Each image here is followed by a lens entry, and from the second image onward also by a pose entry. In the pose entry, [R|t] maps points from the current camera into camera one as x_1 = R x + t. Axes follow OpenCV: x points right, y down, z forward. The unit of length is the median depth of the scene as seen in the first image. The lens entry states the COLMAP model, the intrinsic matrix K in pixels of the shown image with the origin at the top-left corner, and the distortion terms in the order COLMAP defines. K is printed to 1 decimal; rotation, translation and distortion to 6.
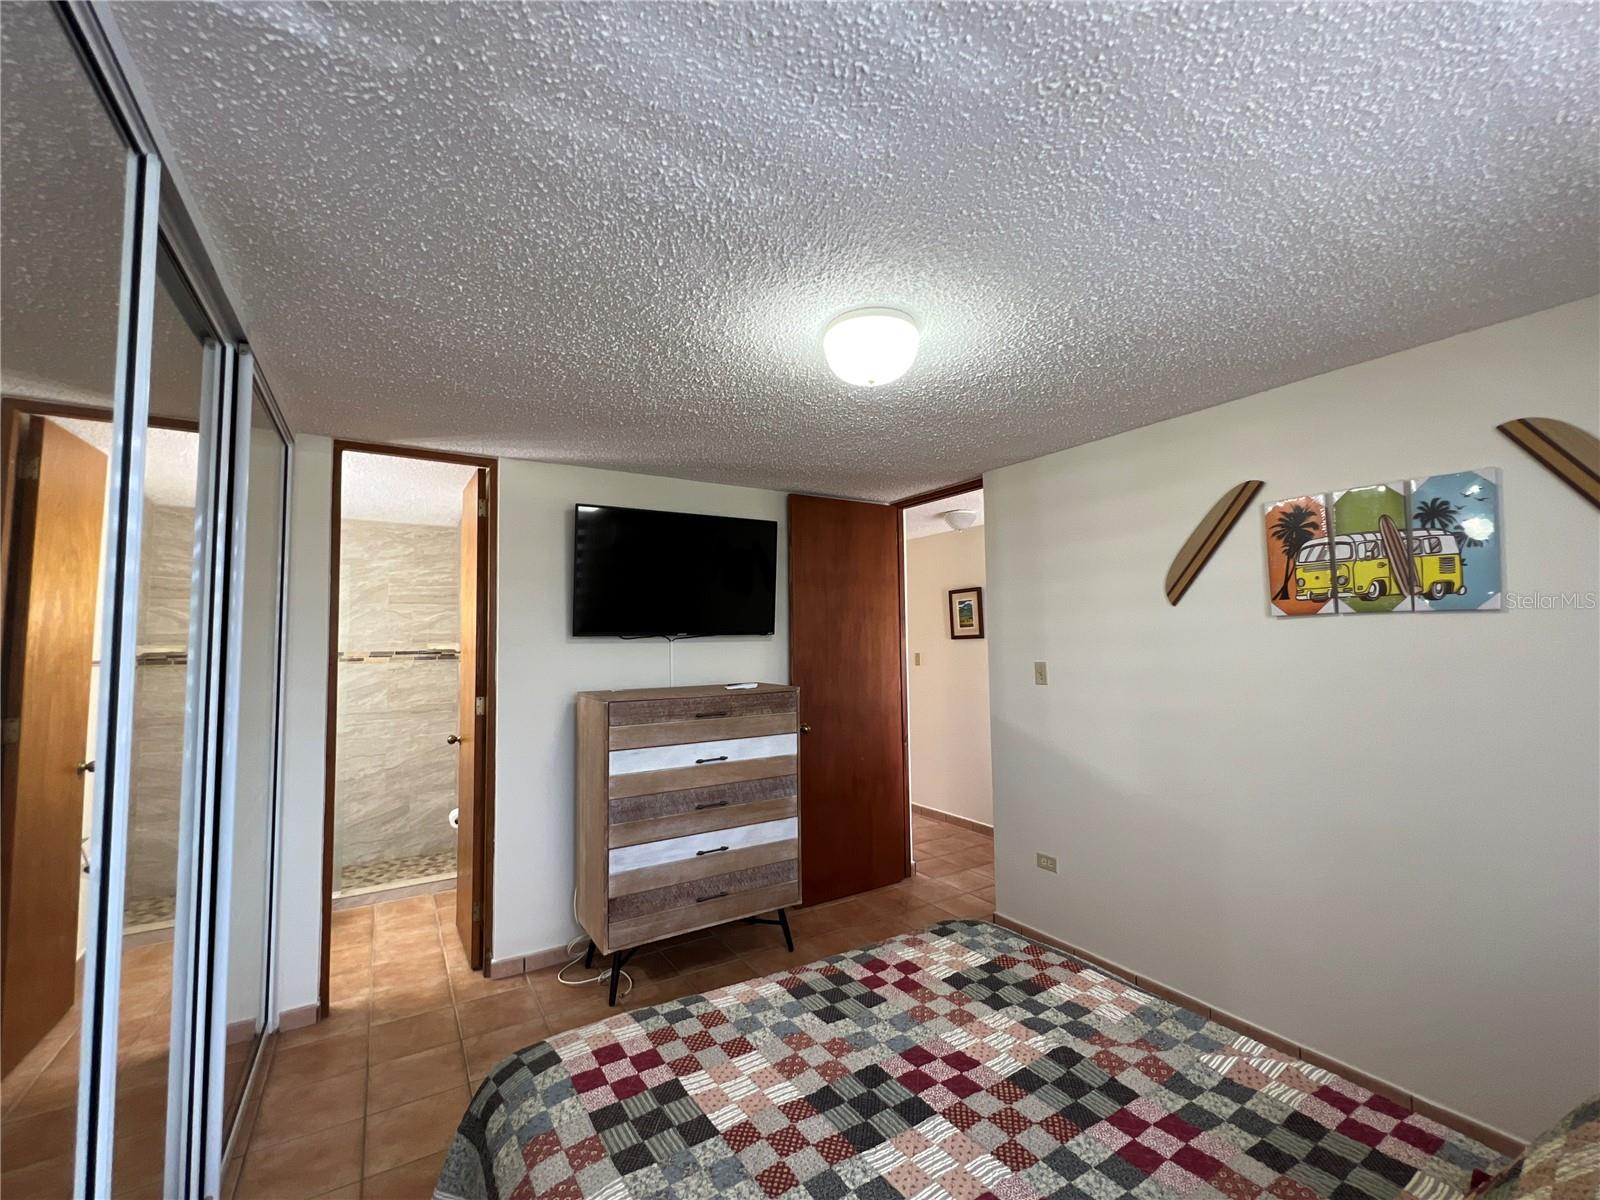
lens RADIAL K [[645.4, 0, 803.9], [0, 645.4, 603.7], [0, 0, 1]] dist [-0.001606, -0.000095]
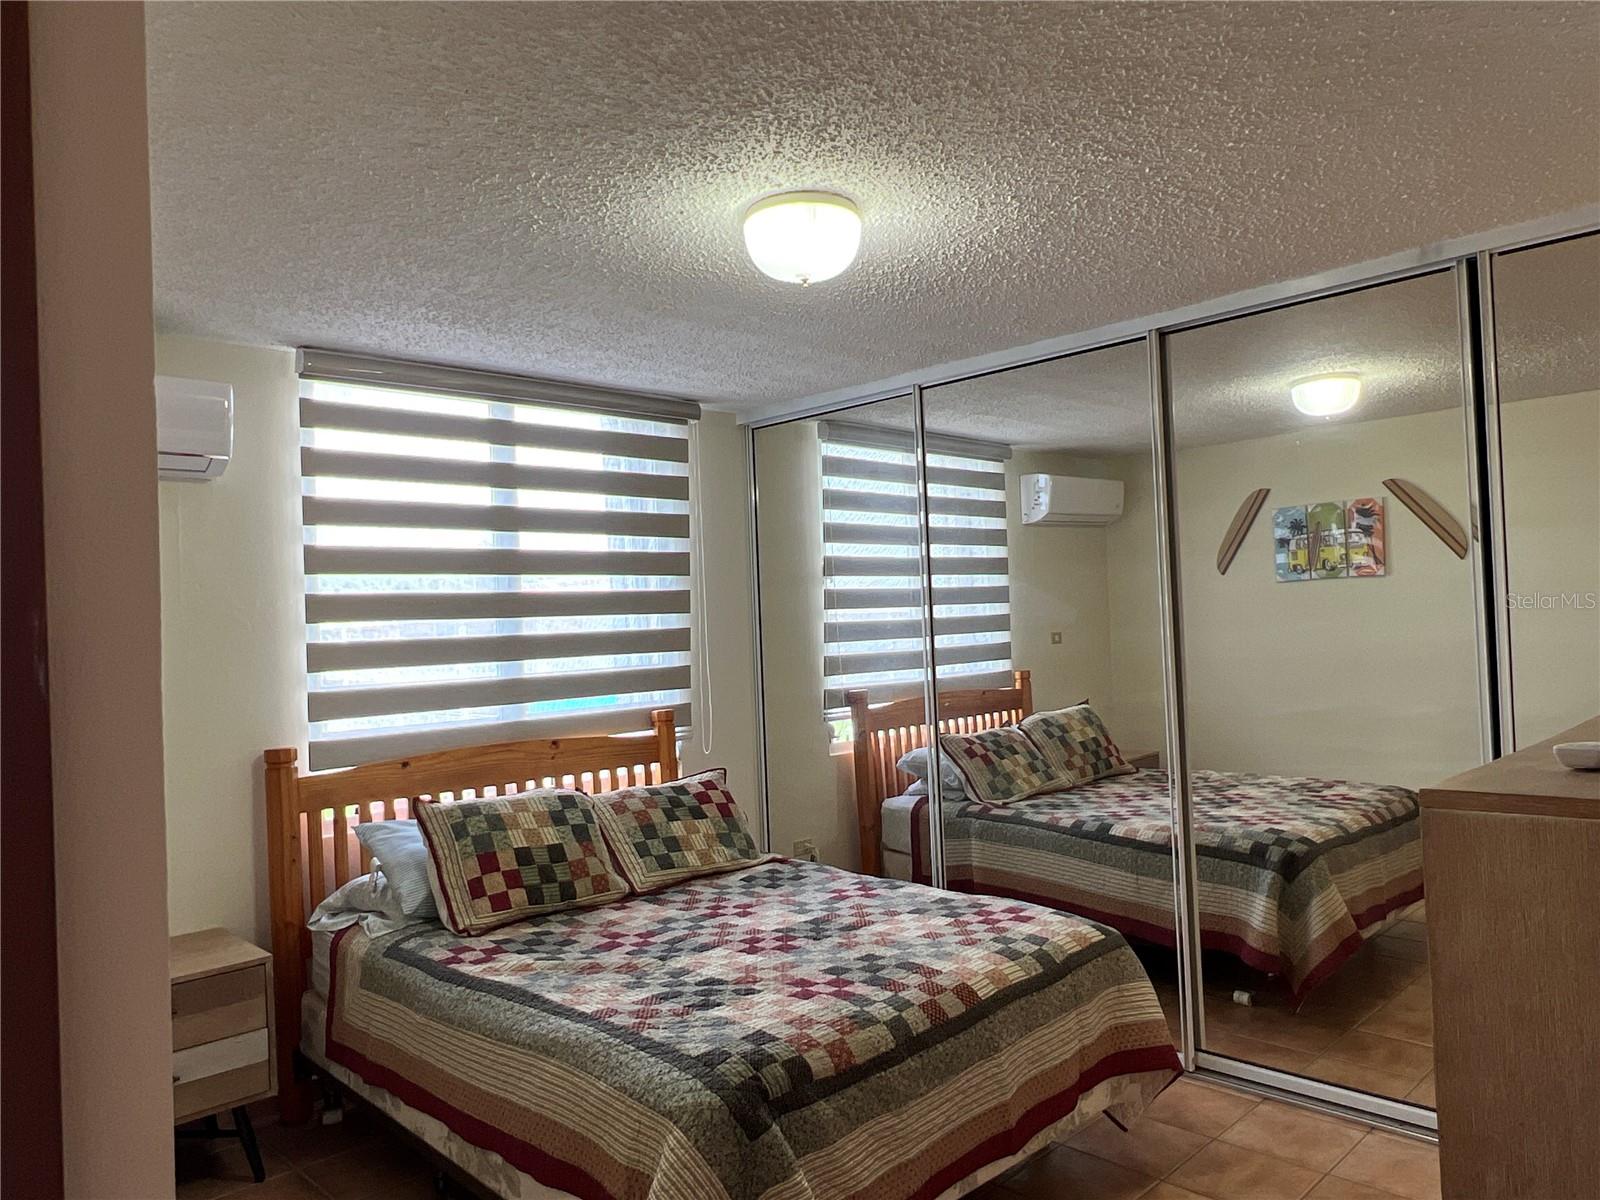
lens RADIAL K [[1136.4, 0, 799.6], [0, 1136.4, 602.0], [0, 0, 1]] dist [-0.004606, -0.003662]
pose [[-0.973429, 0.048415, -0.223812, 0.594860], [0.066079, 0.995205, -0.072116, 0.205477], [0.219247, -0.084989, -0.971961, 3.121320]]
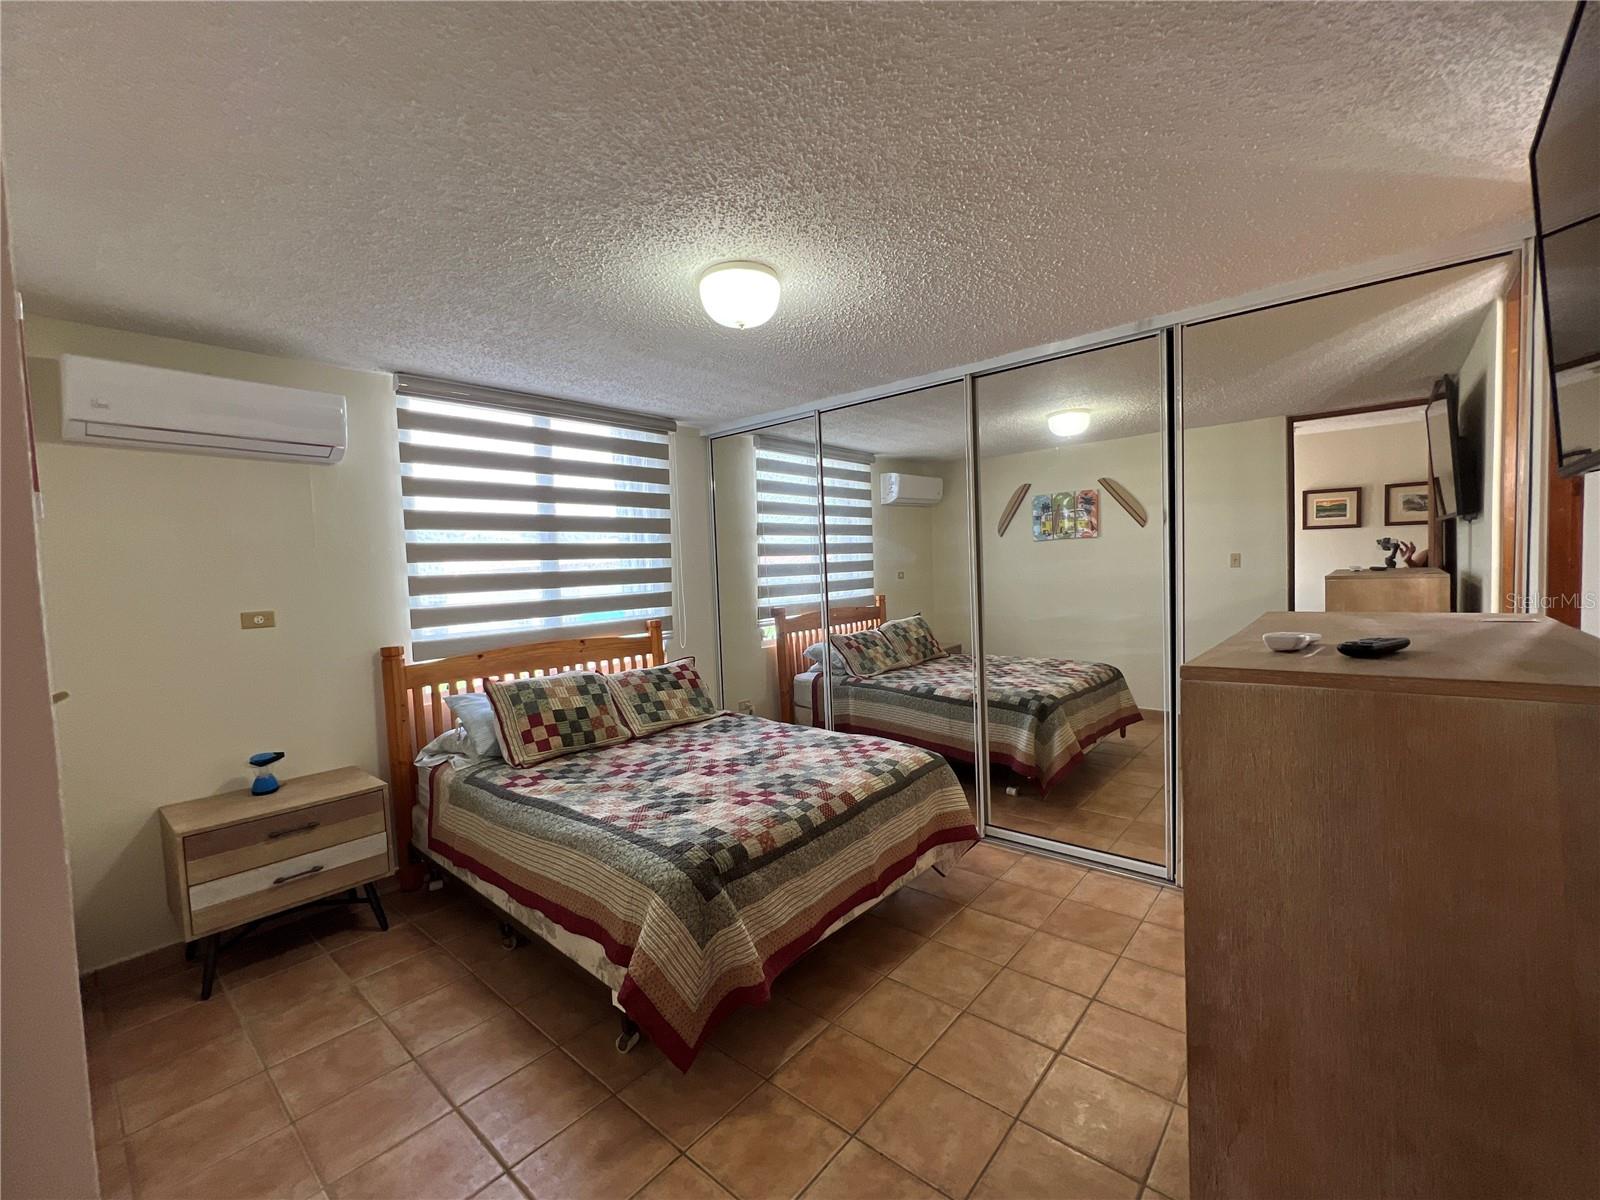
lens RADIAL K [[681.9, 0, 802.6], [0, 681.9, 601.8], [0, 0, 1]] dist [-0.005215, -0.000025]
pose [[-0.951202, 0.066654, -0.301284, 0.543372], [0.070041, 0.997544, -0.000441, 0.220083], [0.300515, -0.021522, -0.953534, 2.950056]]
